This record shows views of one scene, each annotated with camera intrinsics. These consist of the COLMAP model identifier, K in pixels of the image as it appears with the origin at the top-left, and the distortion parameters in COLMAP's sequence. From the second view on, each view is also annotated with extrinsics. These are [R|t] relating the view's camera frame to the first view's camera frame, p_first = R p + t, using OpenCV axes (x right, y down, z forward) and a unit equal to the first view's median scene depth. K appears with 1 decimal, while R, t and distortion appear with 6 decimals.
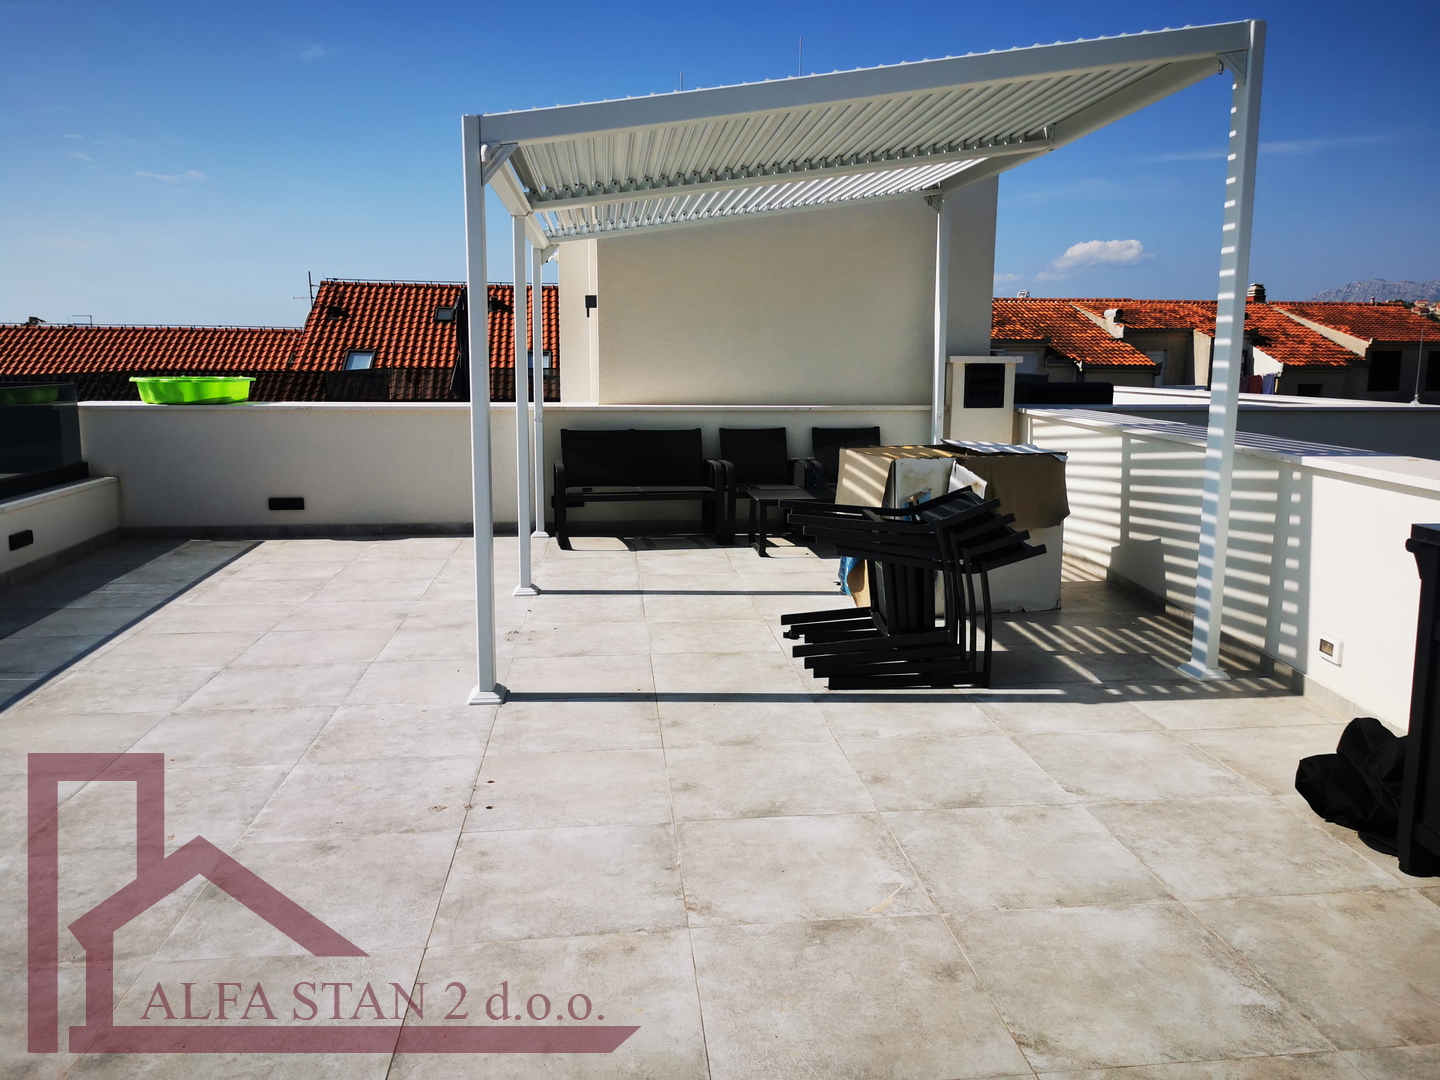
lens RADIAL K [[1118.2, 0, 720.0], [0, 1118.2, 540.0], [0, 0, 1]] dist [0.140202, -0.208944]
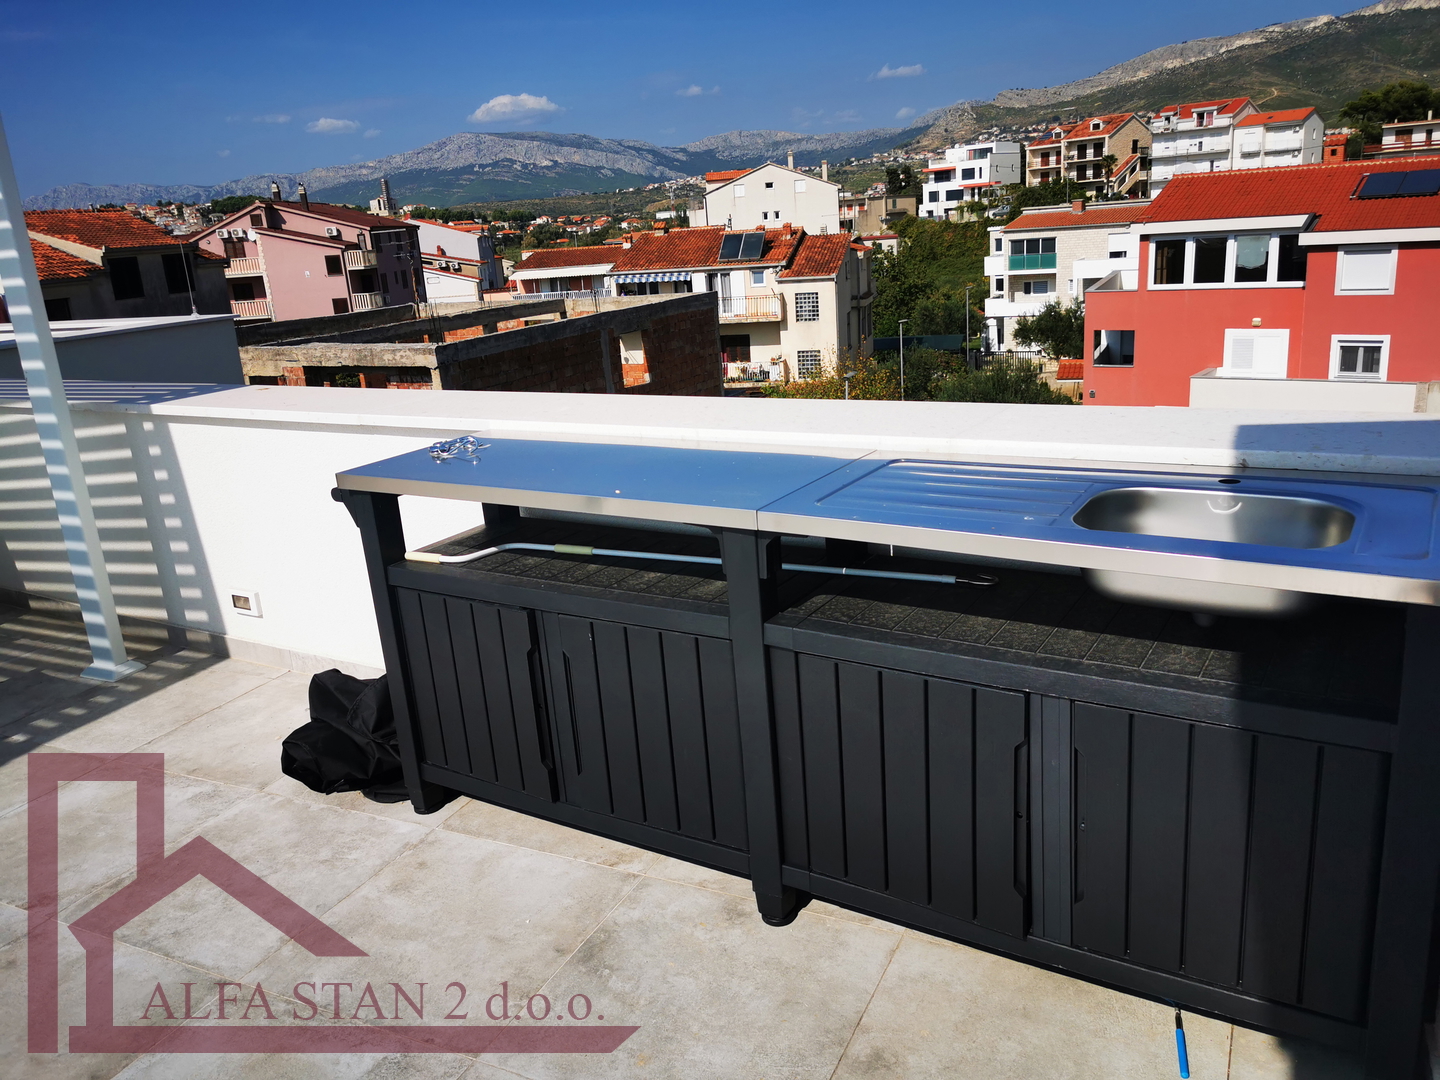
lens RADIAL K [[1118.2, 0, 720.0], [0, 1118.2, 540.0], [0, 0, 1]] dist [0.140202, -0.208944]
pose [[0.535731, -0.276569, 0.797811, 0.012202], [0.212546, 0.958585, 0.189577, -0.045041], [-0.817200, 0.068009, 0.572327, 0.138162]]
